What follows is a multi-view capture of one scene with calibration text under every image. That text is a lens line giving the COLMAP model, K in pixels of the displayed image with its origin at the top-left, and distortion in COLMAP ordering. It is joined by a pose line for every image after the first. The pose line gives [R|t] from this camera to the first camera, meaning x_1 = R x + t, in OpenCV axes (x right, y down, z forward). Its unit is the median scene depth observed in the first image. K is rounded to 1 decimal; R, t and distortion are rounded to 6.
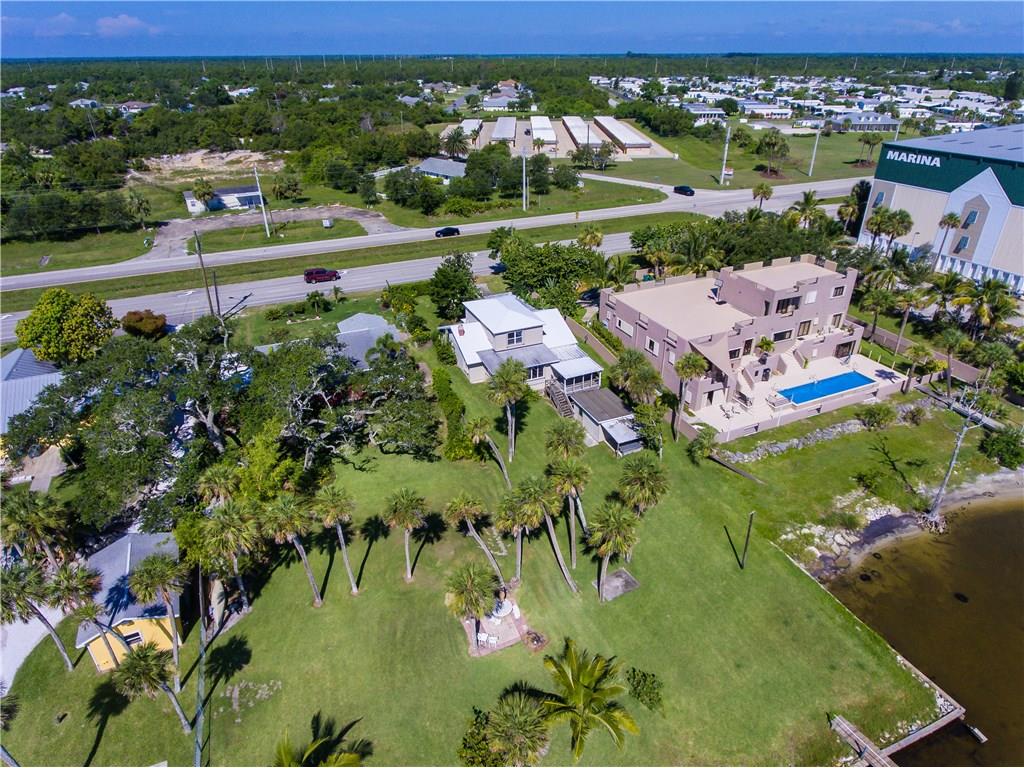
lens RADIAL K [[605.8, 0, 515.9], [0, 605.8, 371.7], [0, 0, 1]] dist [-0.001263, -0.002202]
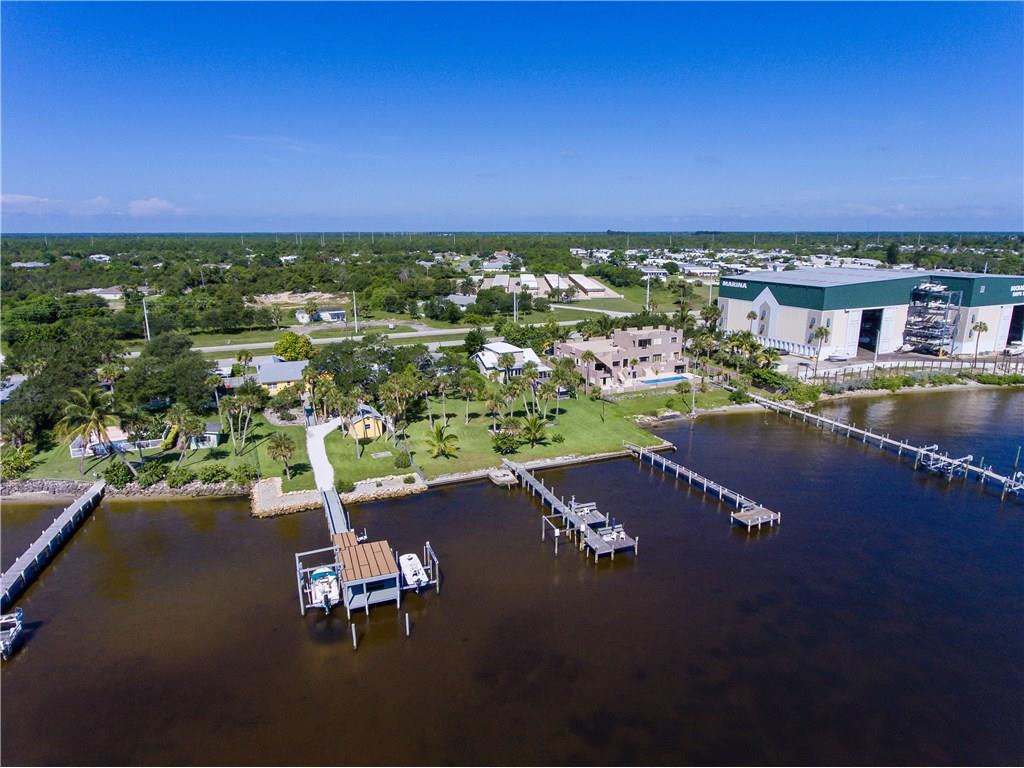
lens RADIAL K [[605.8, 0, 515.9], [0, 605.8, 371.7], [0, 0, 1]] dist [-0.001263, -0.002202]
pose [[0.999926, -0.000036, 0.012178, -0.001951], [0.003119, 0.967412, -0.253186, 0.172847], [-0.011772, 0.253206, 0.967341, -0.325129]]
